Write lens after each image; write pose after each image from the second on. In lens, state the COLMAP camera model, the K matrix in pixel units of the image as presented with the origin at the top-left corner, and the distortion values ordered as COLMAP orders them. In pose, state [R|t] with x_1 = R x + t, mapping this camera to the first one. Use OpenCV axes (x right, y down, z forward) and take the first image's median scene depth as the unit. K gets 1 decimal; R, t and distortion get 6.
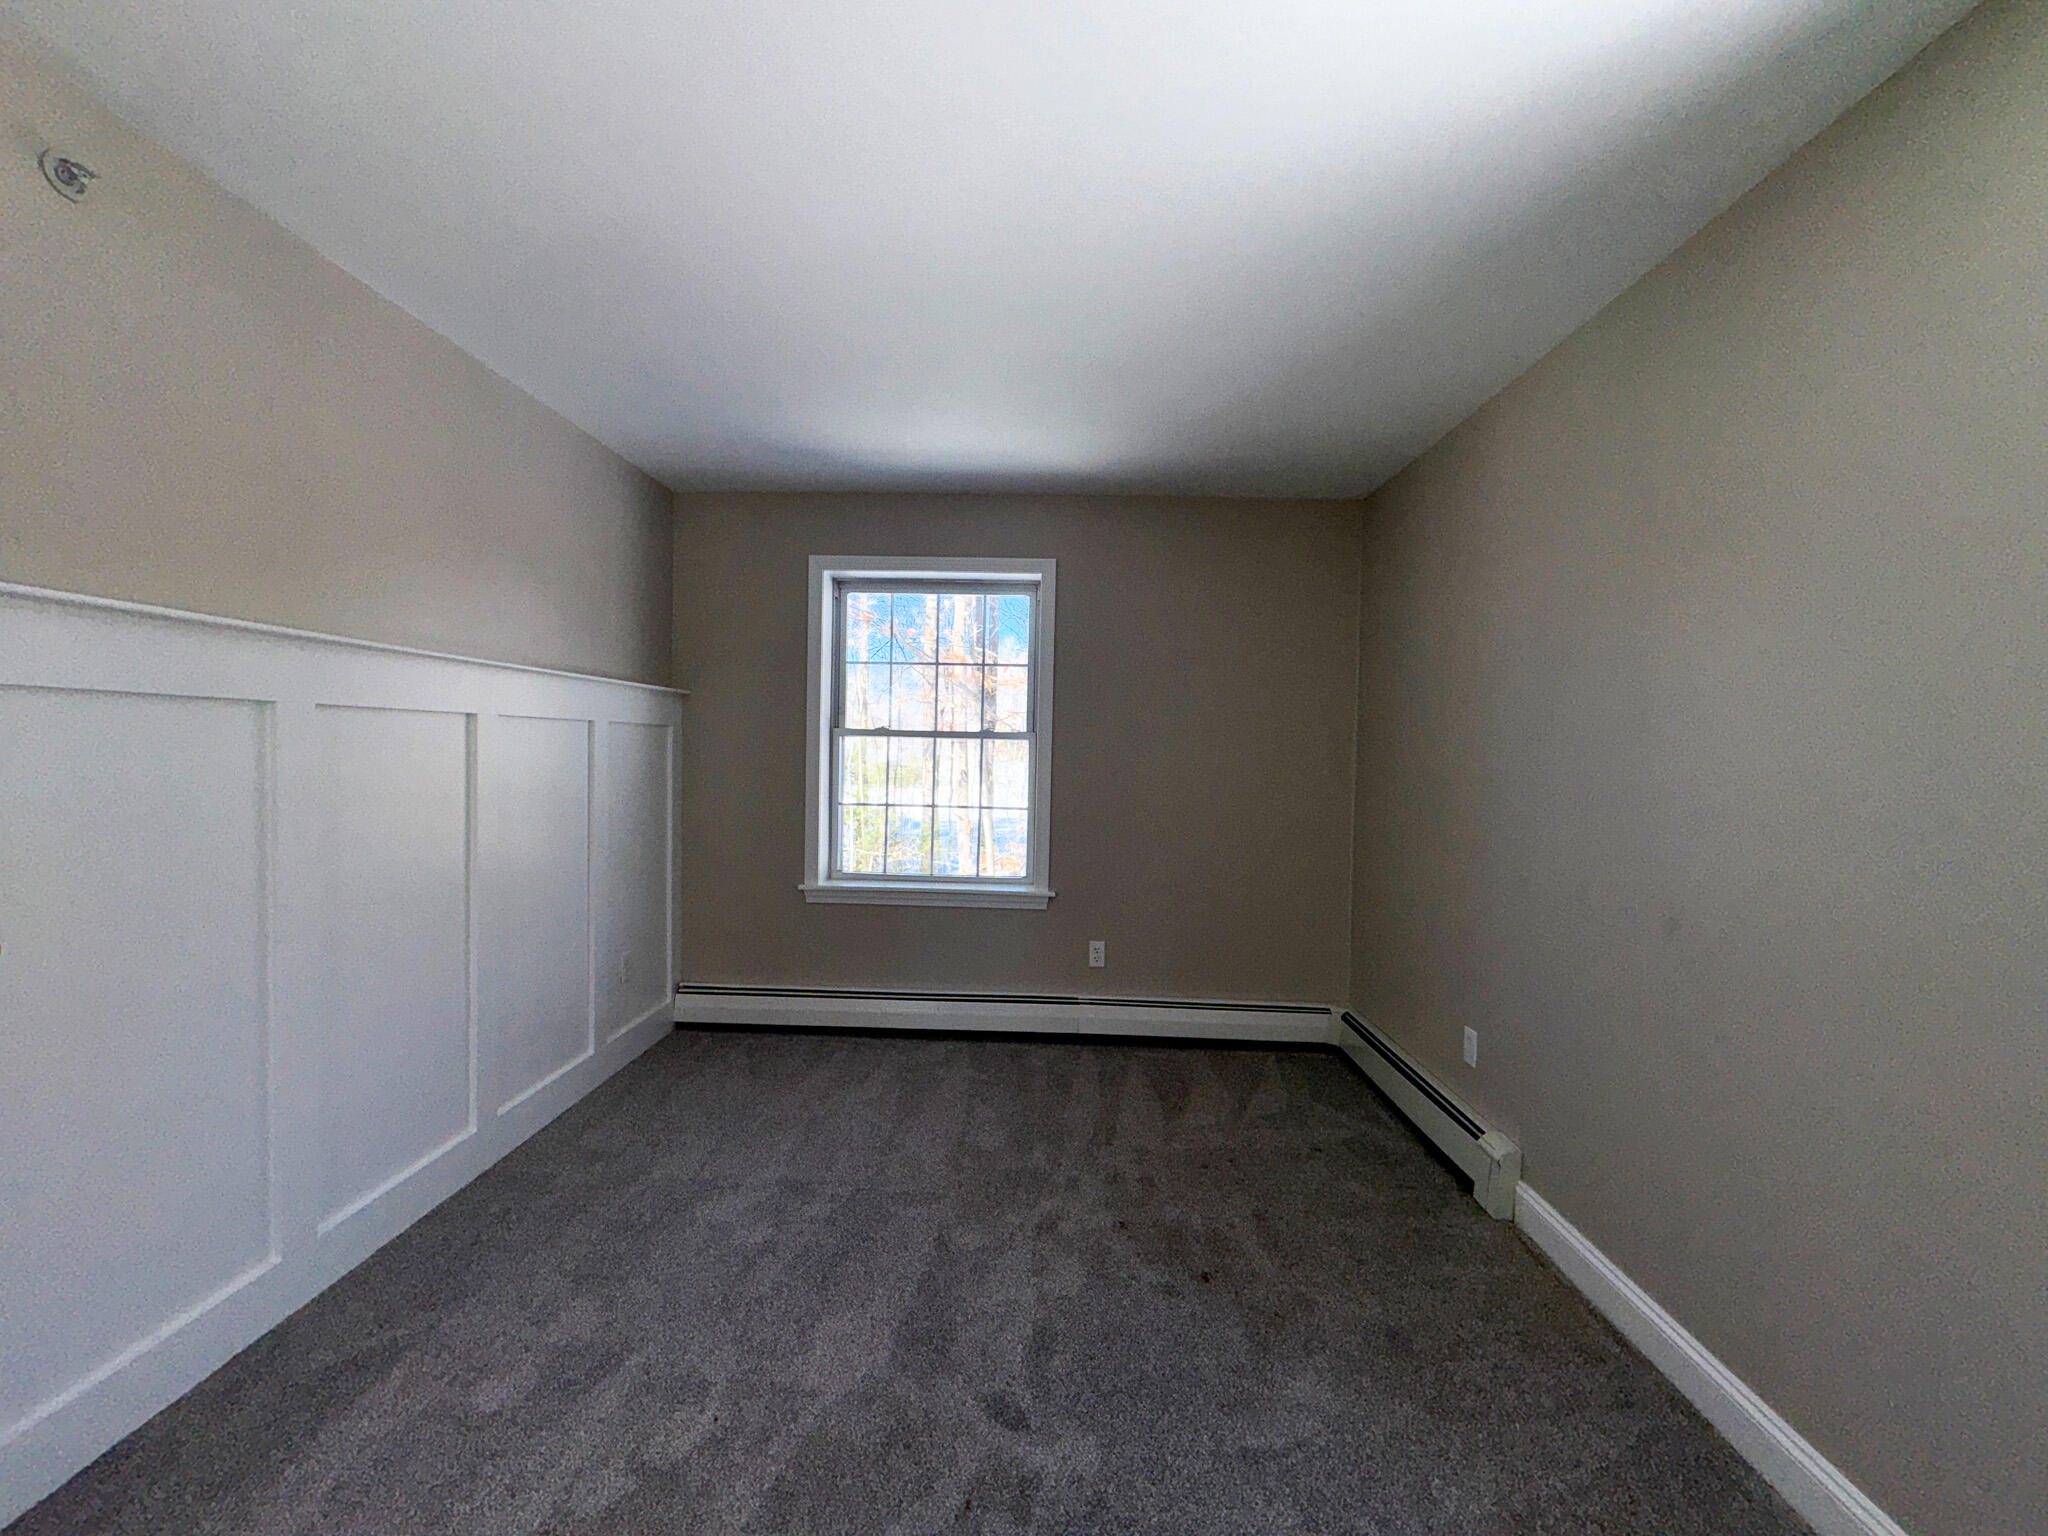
lens RADIAL K [[812.8, 0, 1024.0], [0, 812.8, 768.0], [0, 0, 1]] dist [-0.001576, -0.000136]
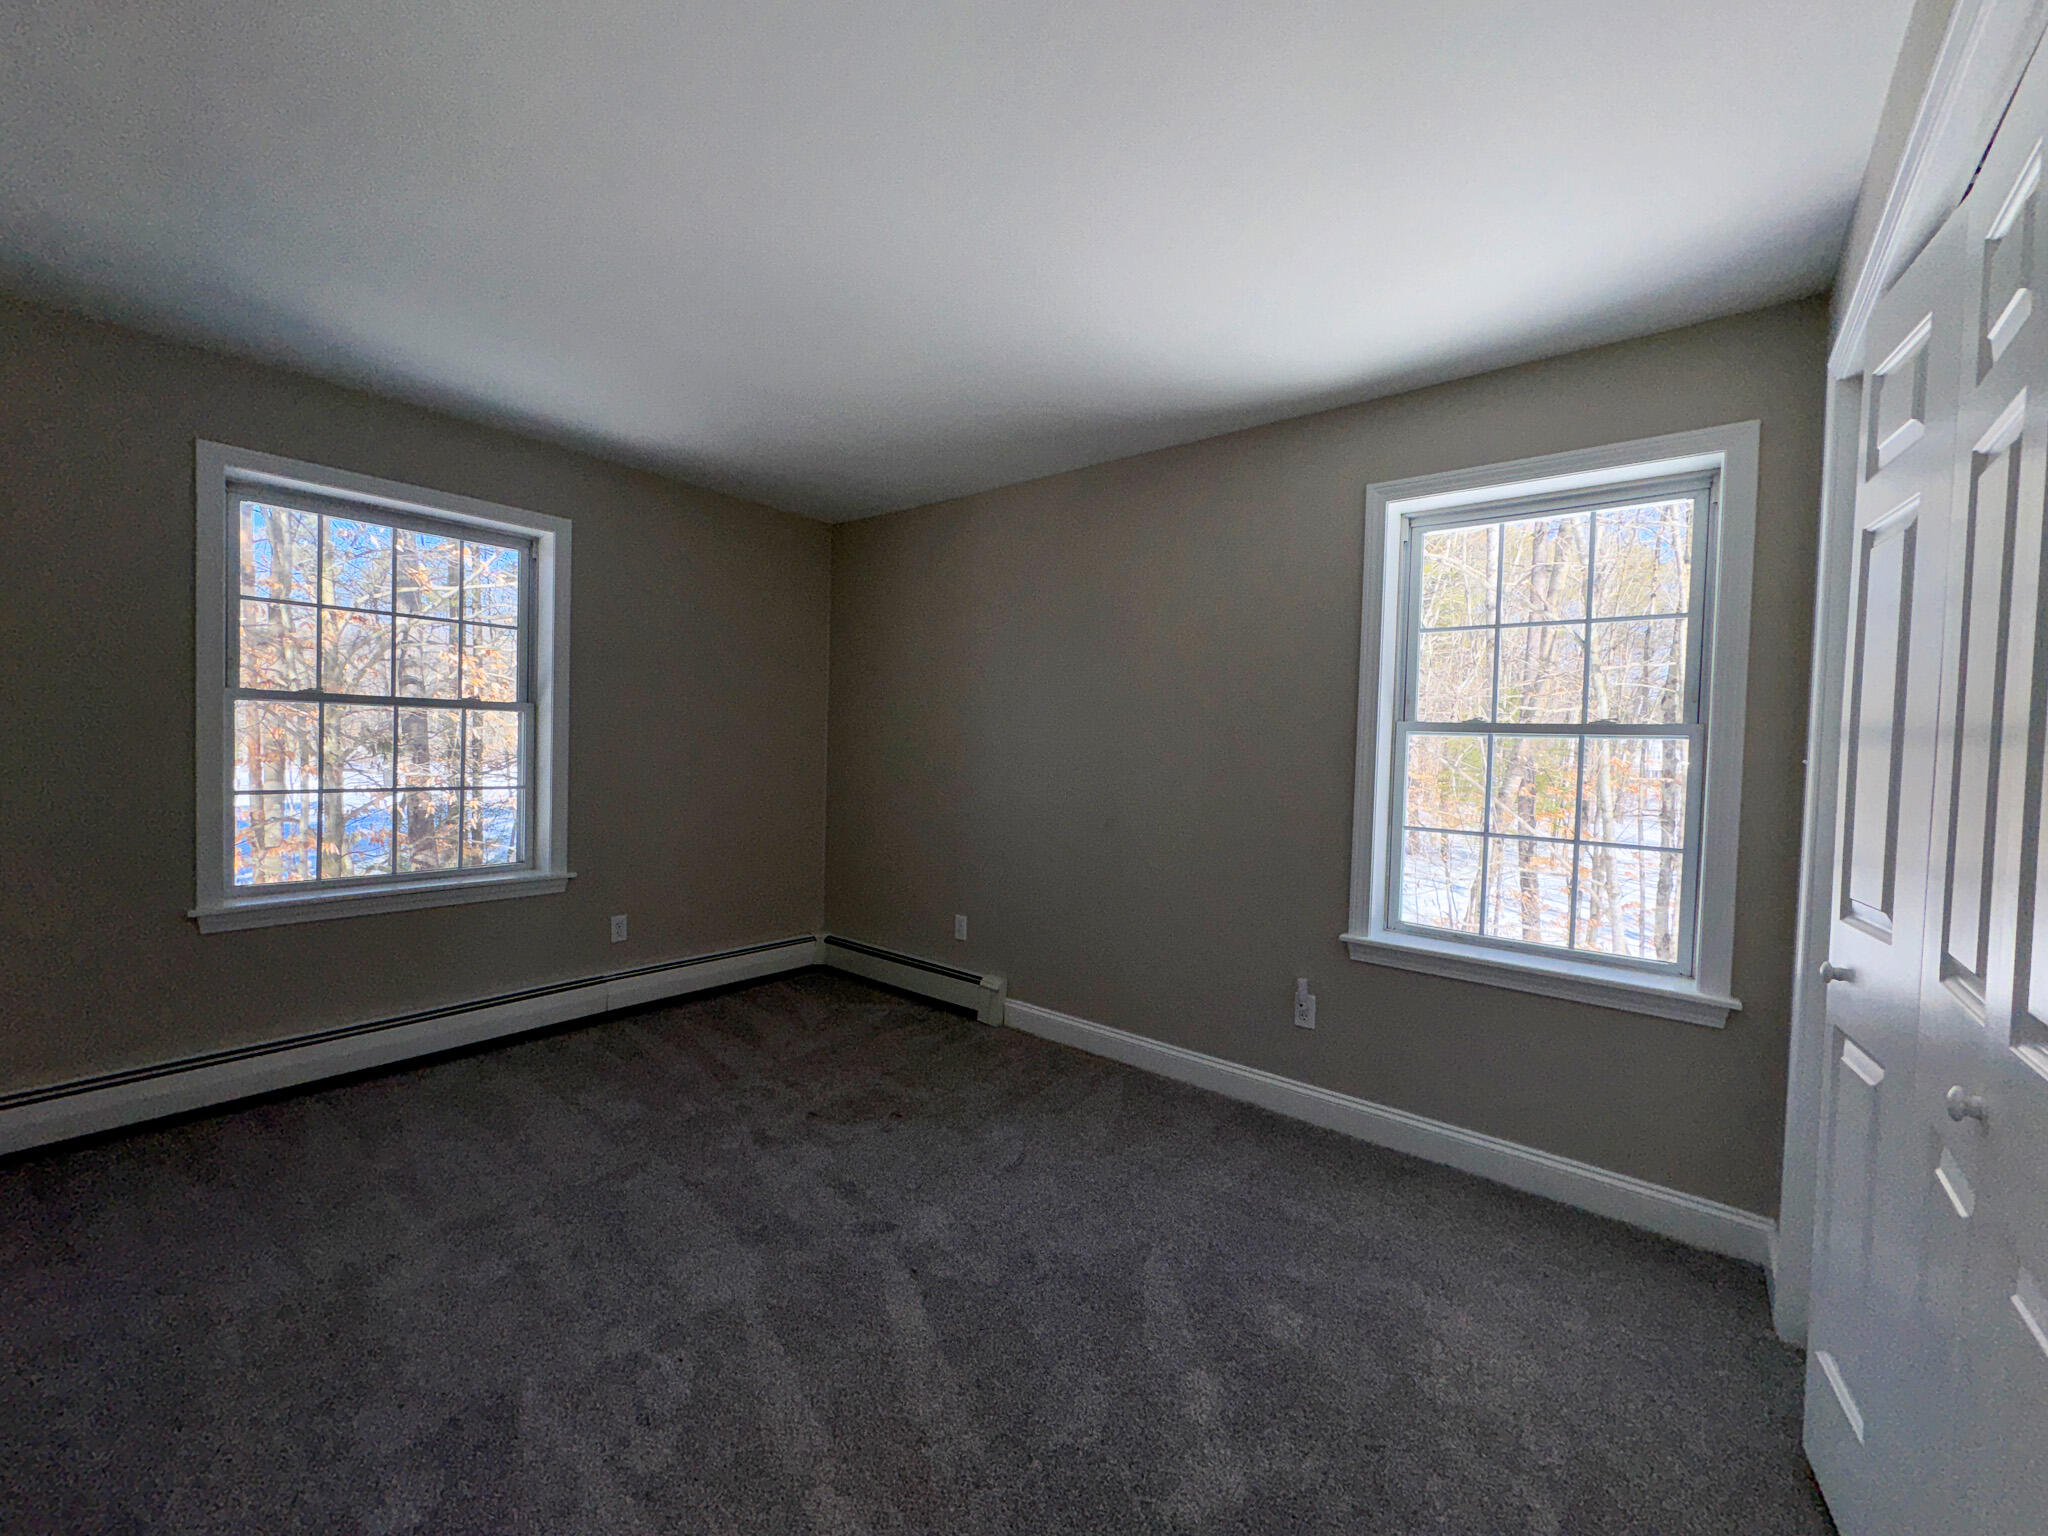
lens RADIAL K [[825.6, 0, 1024.0], [0, 825.6, 768.0], [0, 0, 1]] dist [-0.004125, 0.000014]
pose [[0.596910, -0.030186, 0.801741, -0.476874], [-0.001820, 0.999238, 0.038977, -0.009365], [-0.802306, -0.024724, 0.596400, 0.004941]]
